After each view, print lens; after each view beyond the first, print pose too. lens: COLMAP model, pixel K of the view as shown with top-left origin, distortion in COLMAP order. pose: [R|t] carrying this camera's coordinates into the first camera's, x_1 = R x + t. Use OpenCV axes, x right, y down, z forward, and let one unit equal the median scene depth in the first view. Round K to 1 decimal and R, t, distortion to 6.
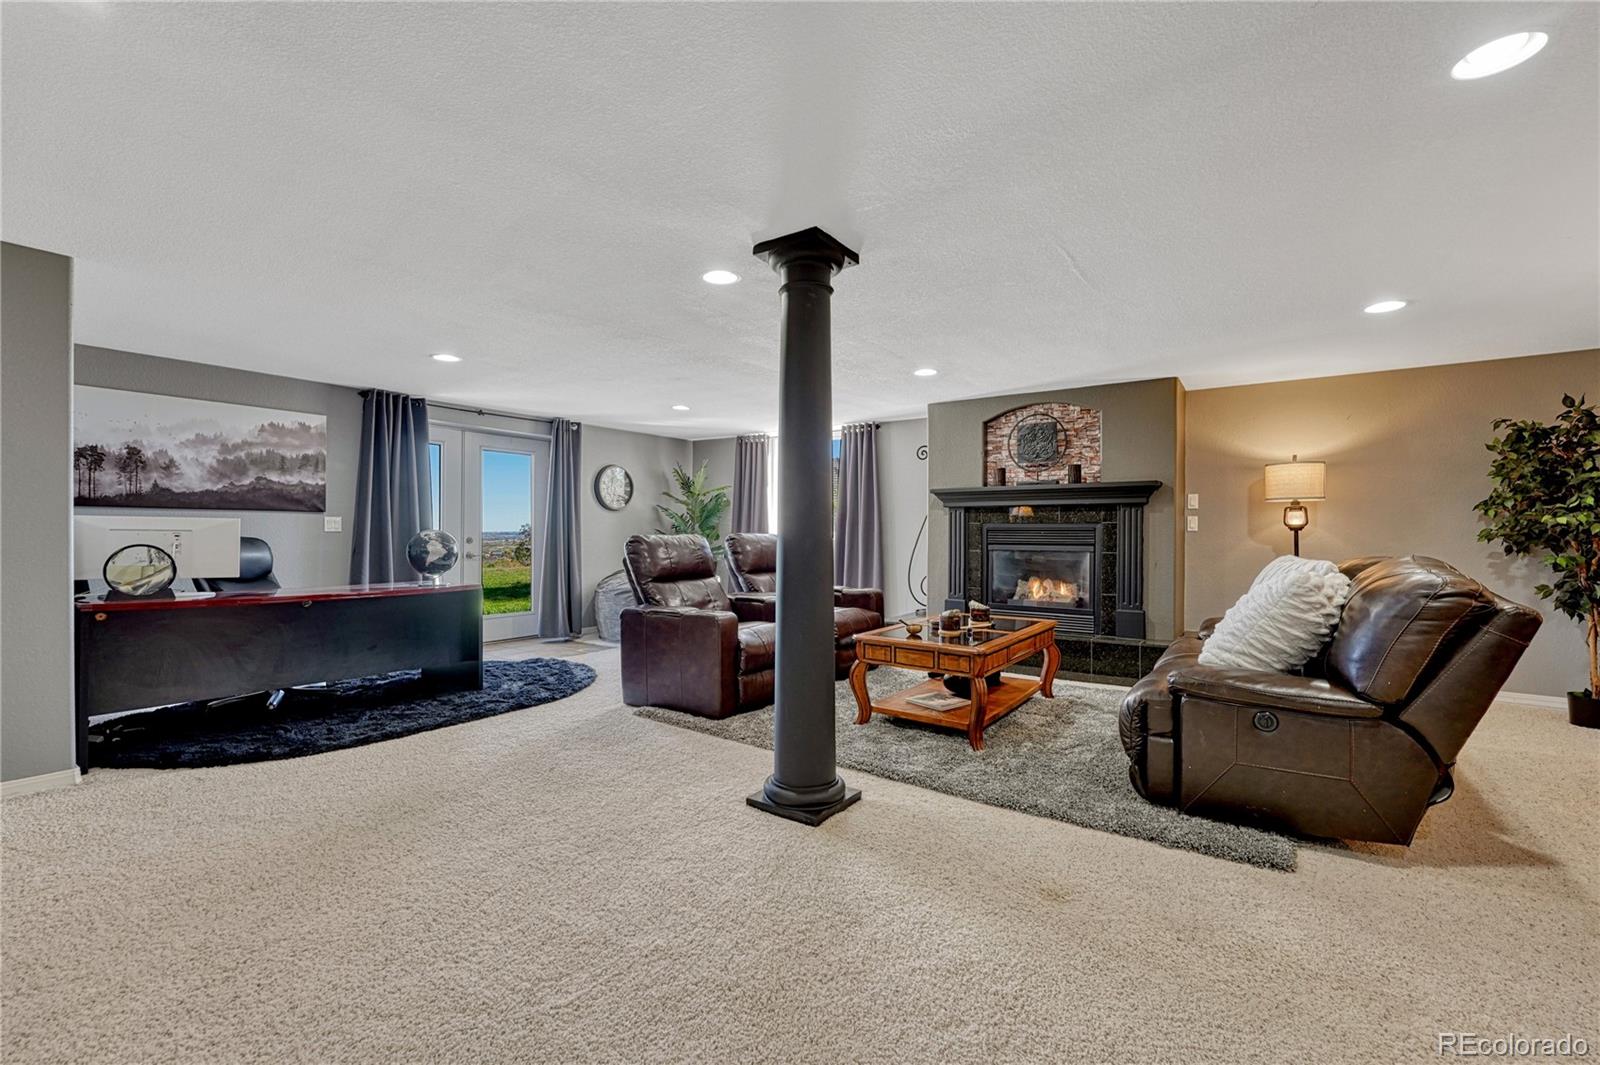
lens RADIAL K [[660.1, 0, 802.8], [0, 660.1, 535.9], [0, 0, 1]] dist [0.001042, 0.000205]
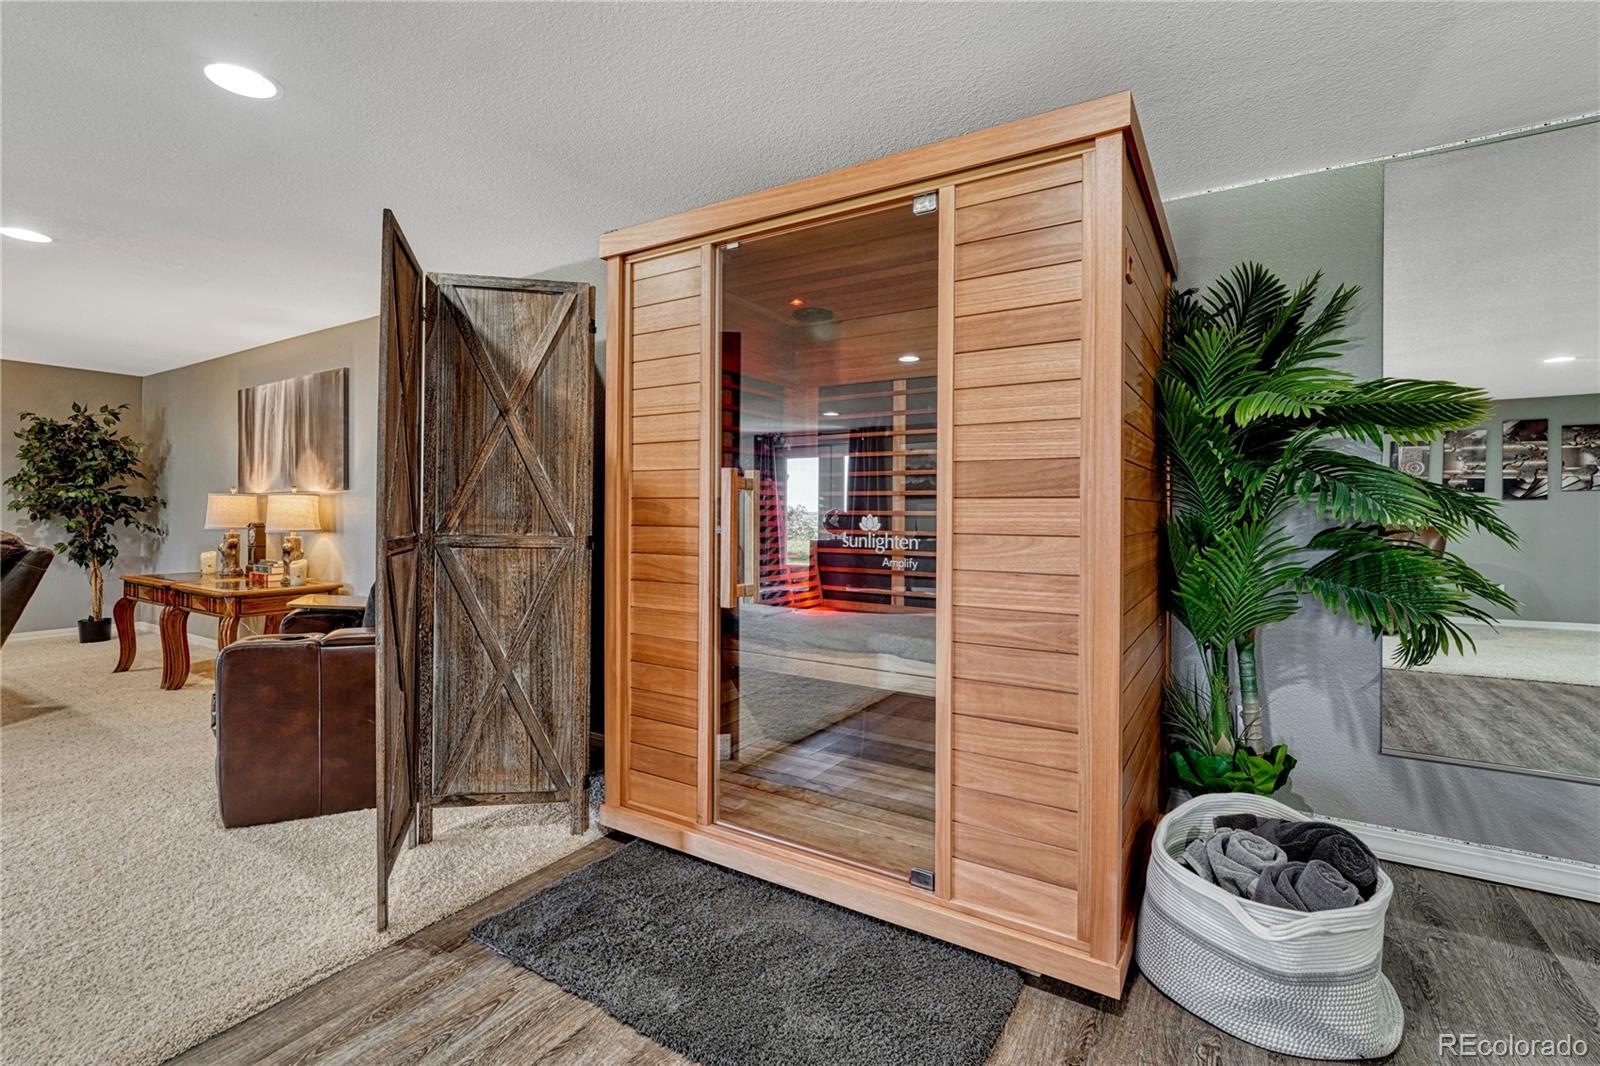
lens RADIAL K [[713.4, 0, 806.3], [0, 713.4, 510.3], [0, 0, 1]] dist [-0.001537, -0.000146]
pose [[-0.073801, -0.004635, 0.997262, -0.400976], [0.004037, 0.999980, 0.004947, 0.007225], [-0.997265, 0.004391, -0.073781, -0.374975]]
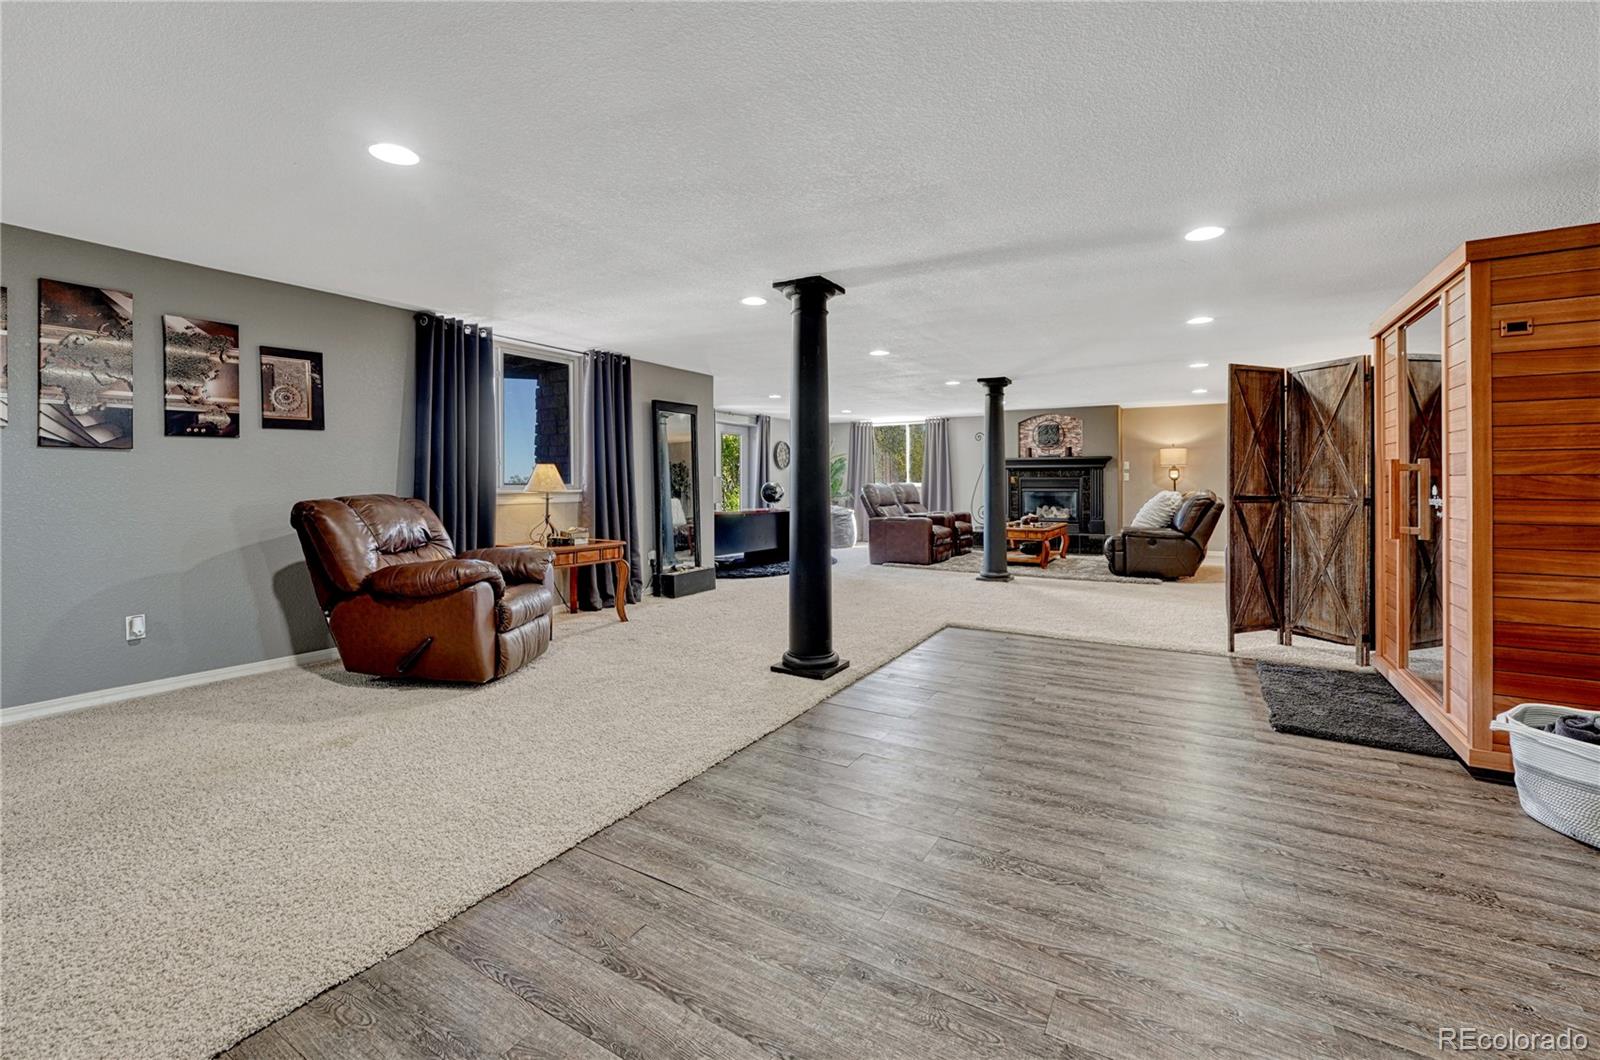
lens RADIAL K [[660.1, 0, 804.4], [0, 660.1, 481.9], [0, 0, 1]] dist [0.001042, 0.000205]
pose [[0.995960, -0.003556, 0.089728, -0.701939], [0.004355, 0.999953, -0.008702, 0.011981], [-0.089693, 0.009058, 0.995928, -1.133665]]
